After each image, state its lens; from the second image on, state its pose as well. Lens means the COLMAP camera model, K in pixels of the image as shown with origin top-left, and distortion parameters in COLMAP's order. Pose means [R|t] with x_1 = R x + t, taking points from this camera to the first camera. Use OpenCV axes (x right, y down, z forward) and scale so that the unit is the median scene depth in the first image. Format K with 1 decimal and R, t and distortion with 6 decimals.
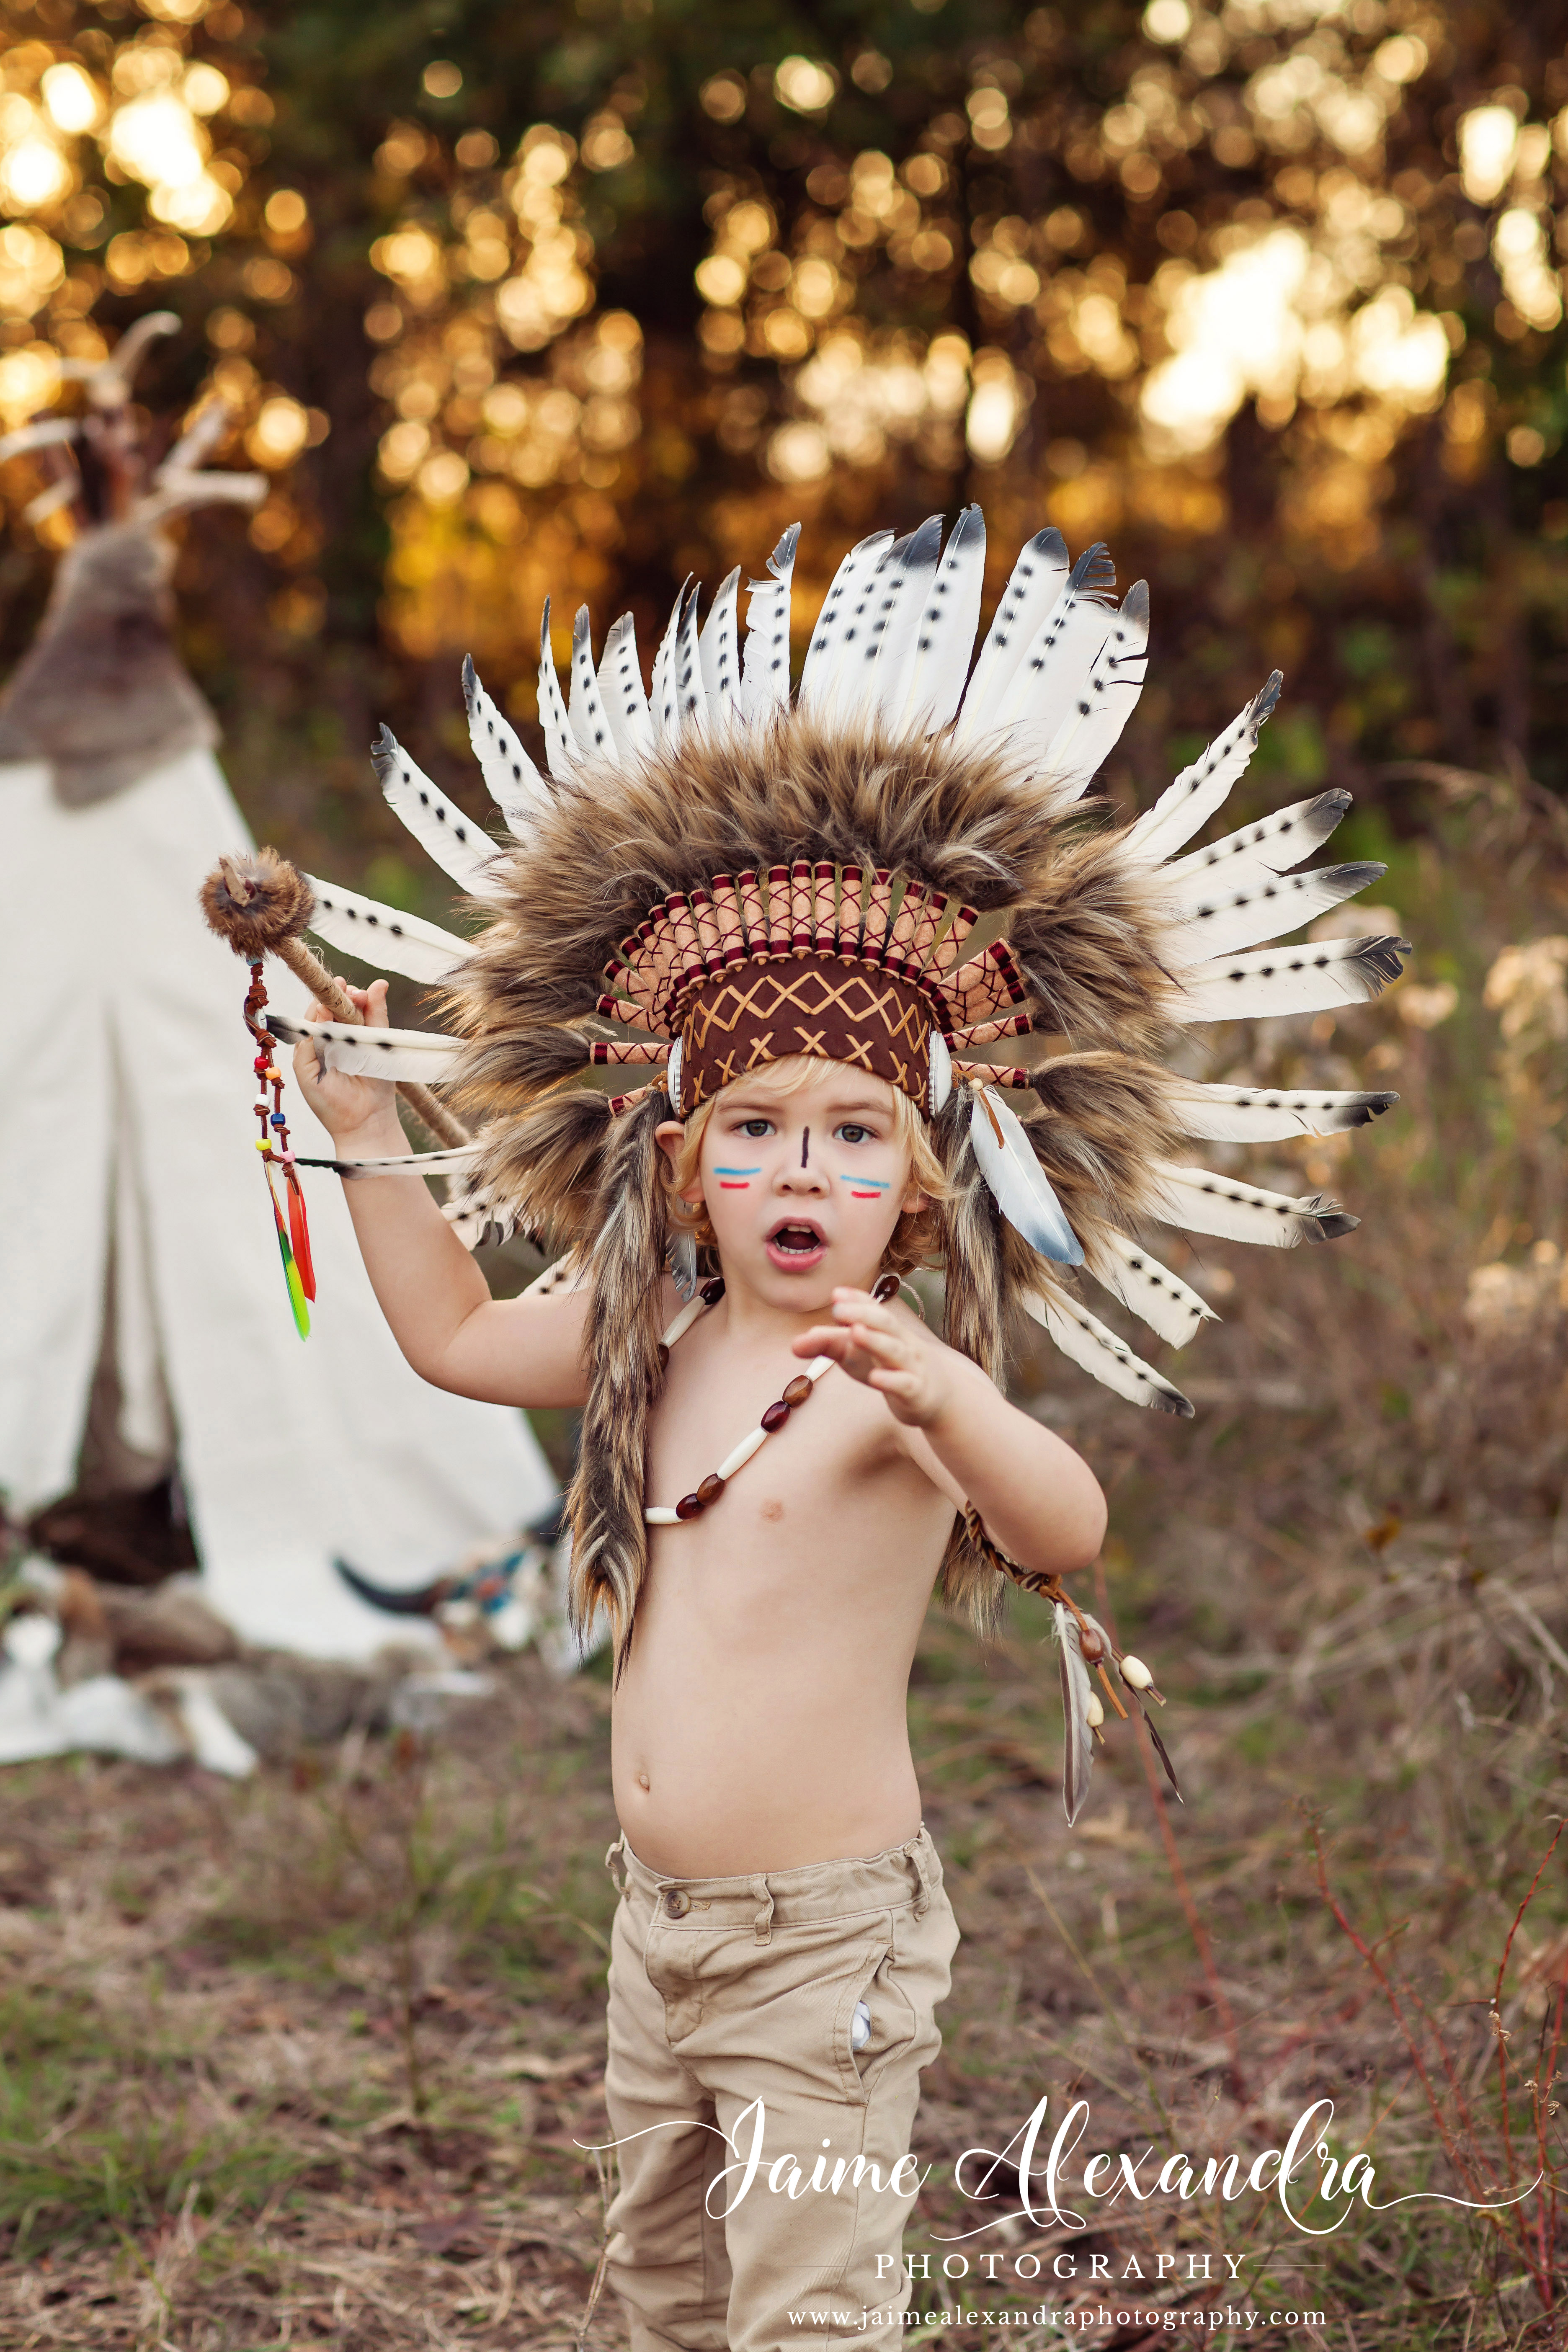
lens RADIAL K [[5721.6, 0, 776.8], [0, 5721.6, 1127.6], [0, 0, 1]] dist [0.047790, 0.268653]
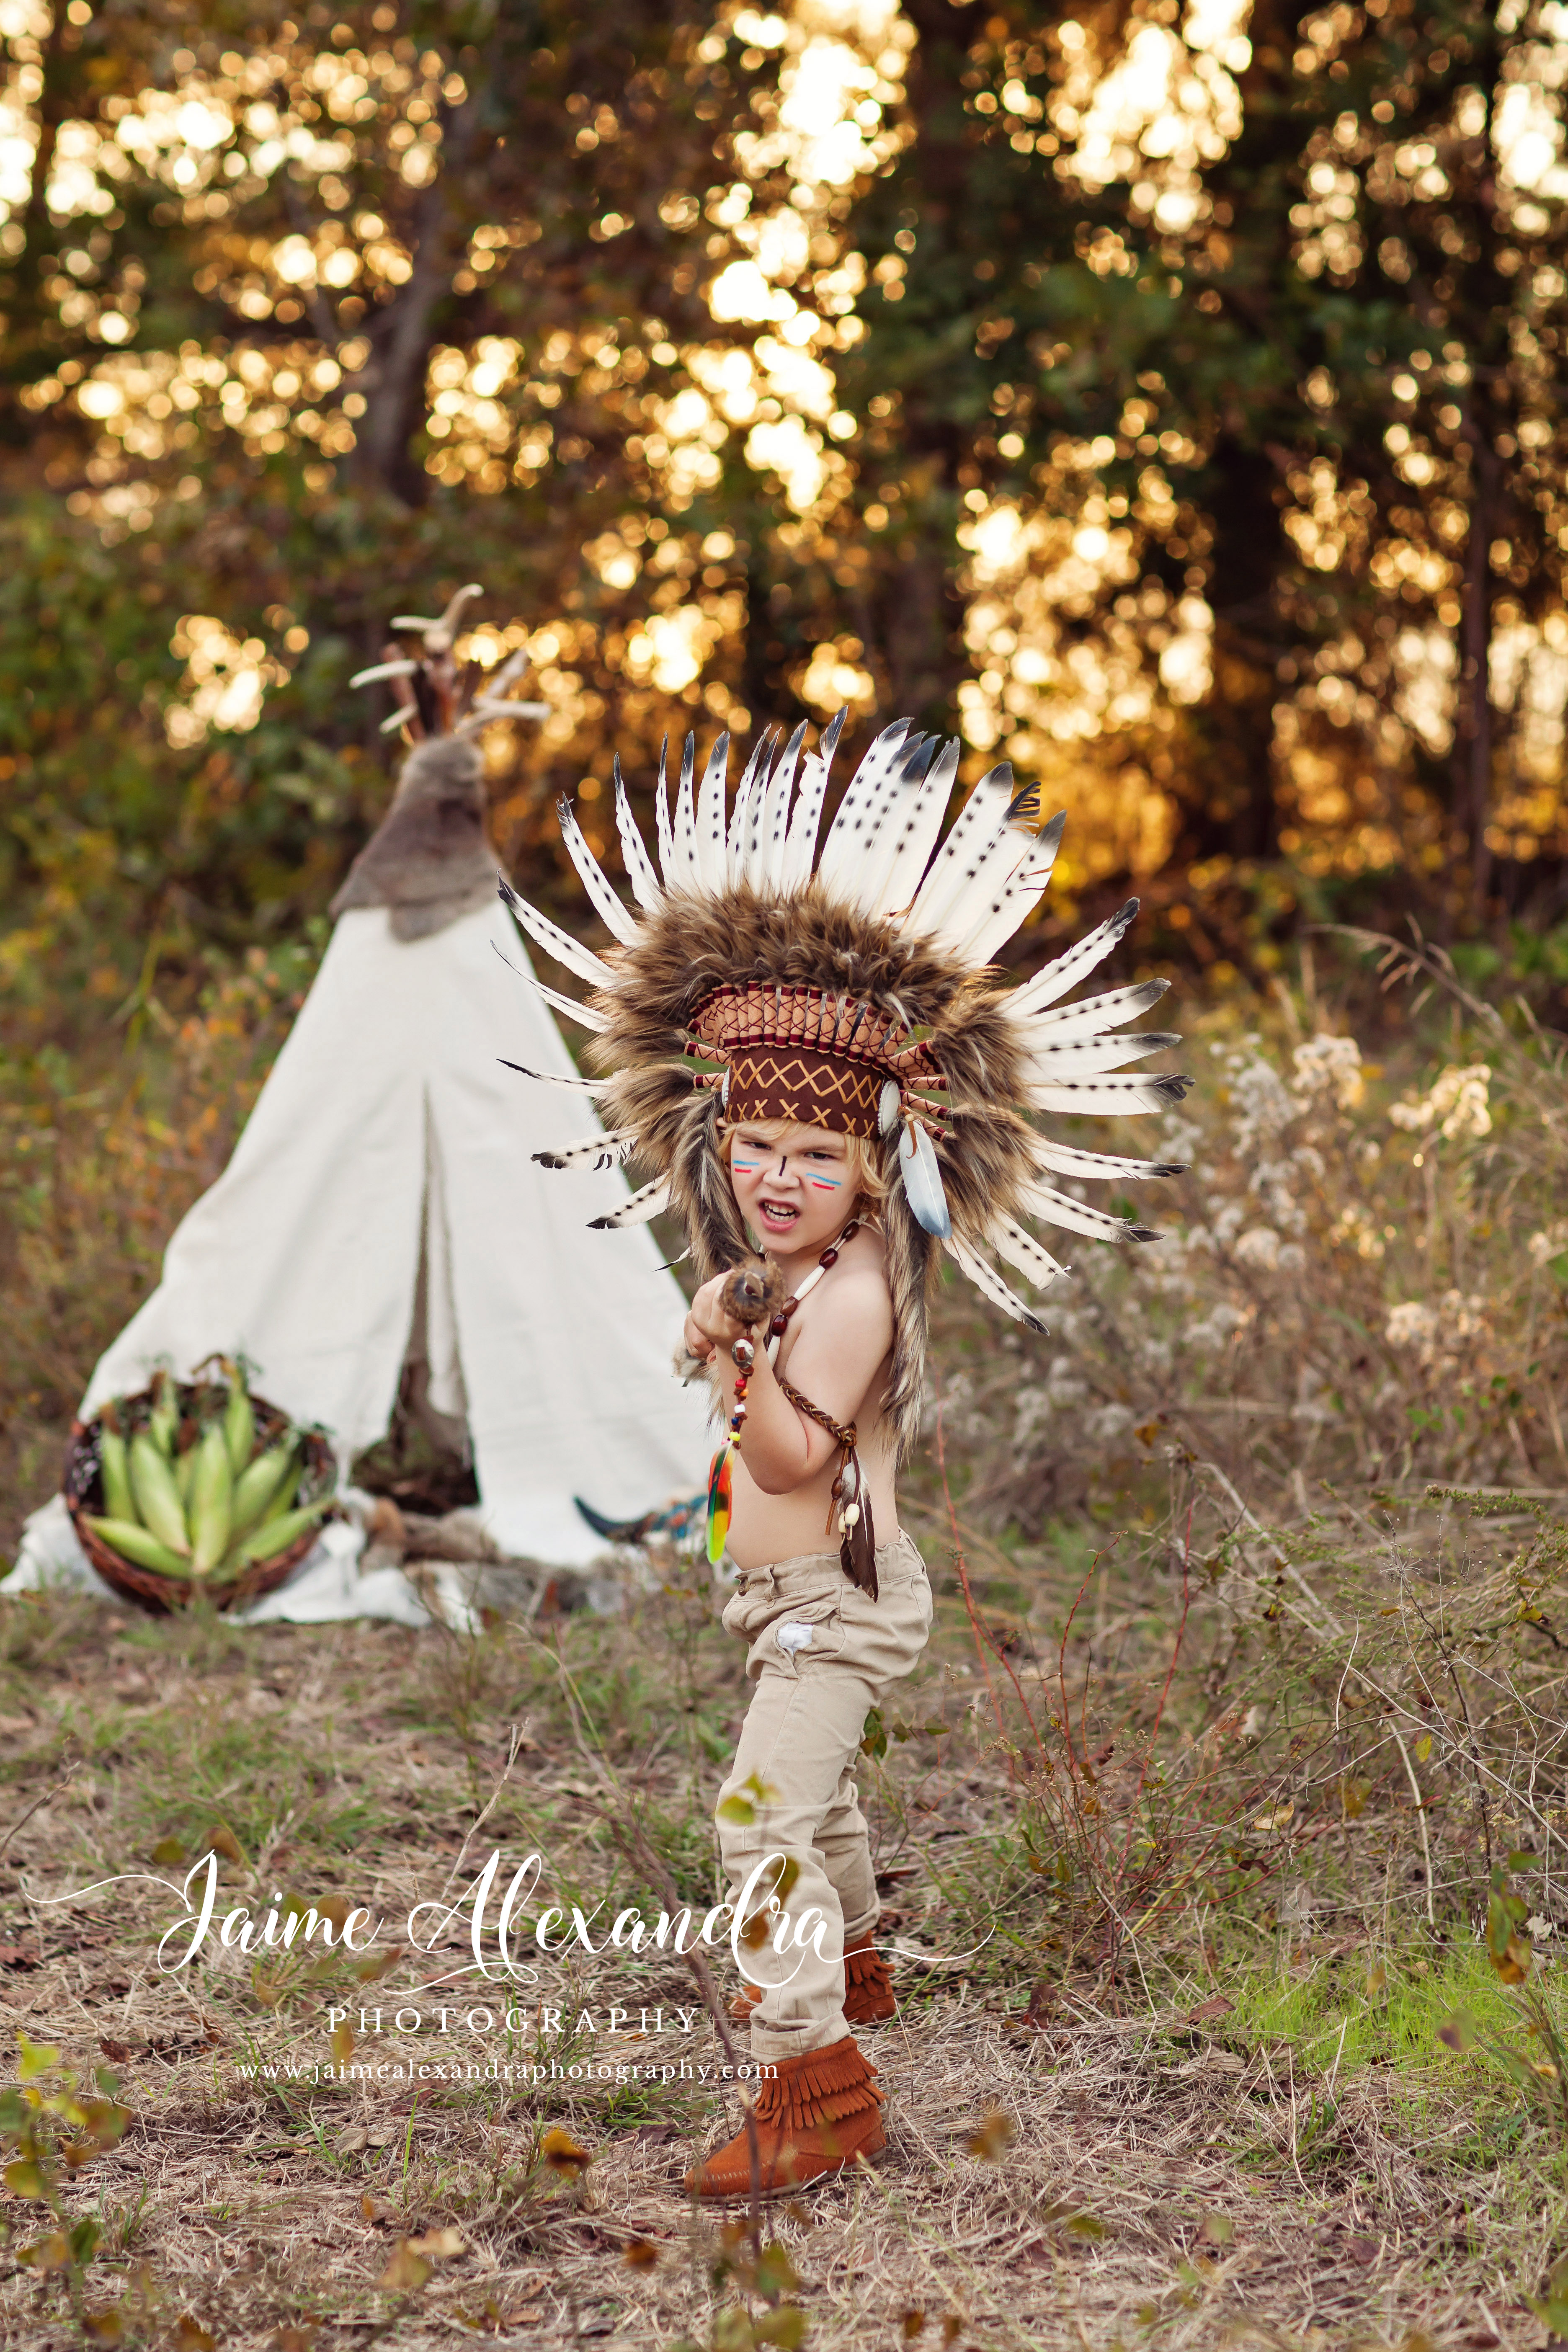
lens RADIAL K [[5721.6, 0, 776.8], [0, 5721.6, 1127.6], [0, 0, 1]] dist [0.047790, 0.268653]
pose [[0.988418, 0.030776, -0.148603, 0.163902], [-0.037456, 0.998400, -0.042362, 0.041947], [0.147062, 0.047438, 0.987989, -0.327250]]
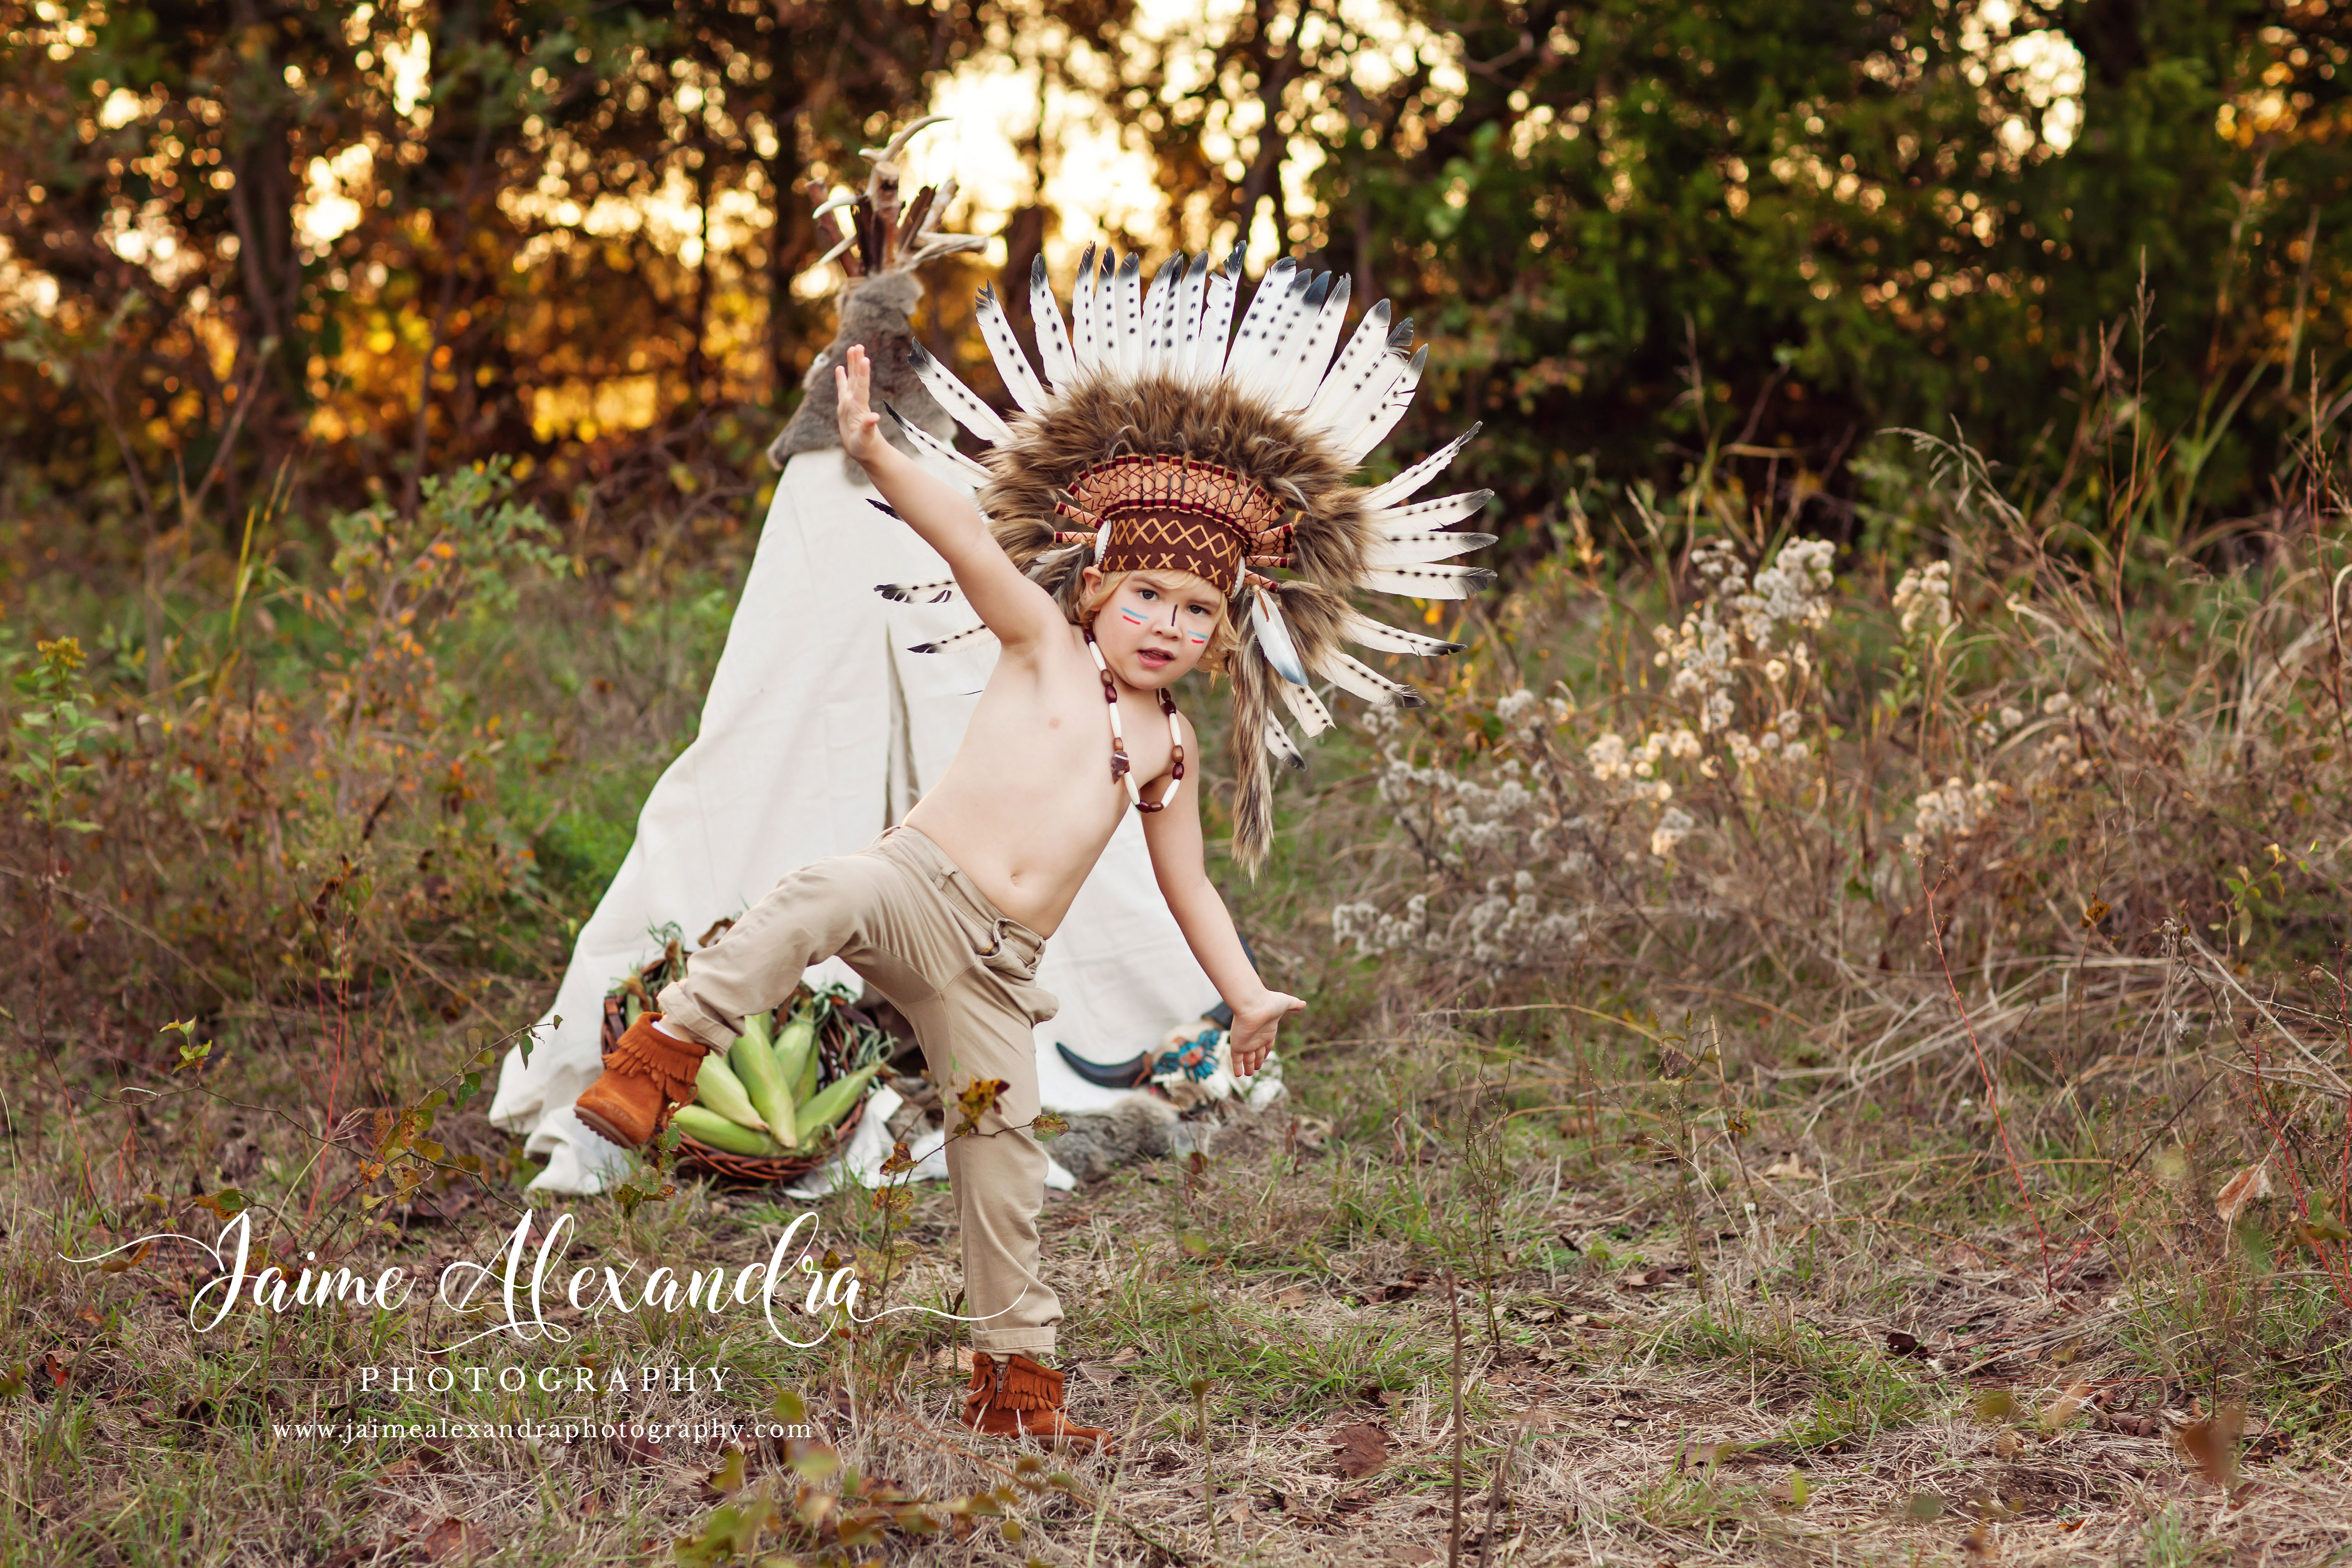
lens RADIAL K [[5721.6, 0, 1176.0], [0, 5721.6, 784.0], [0, 0, 1]] dist [0.047790, 0.268653]
pose [[0.977249, -0.023725, 0.210766, -0.319181], [0.030427, 0.999127, -0.028612, 0.051885], [-0.209904, 0.034374, 0.977118, -0.294514]]
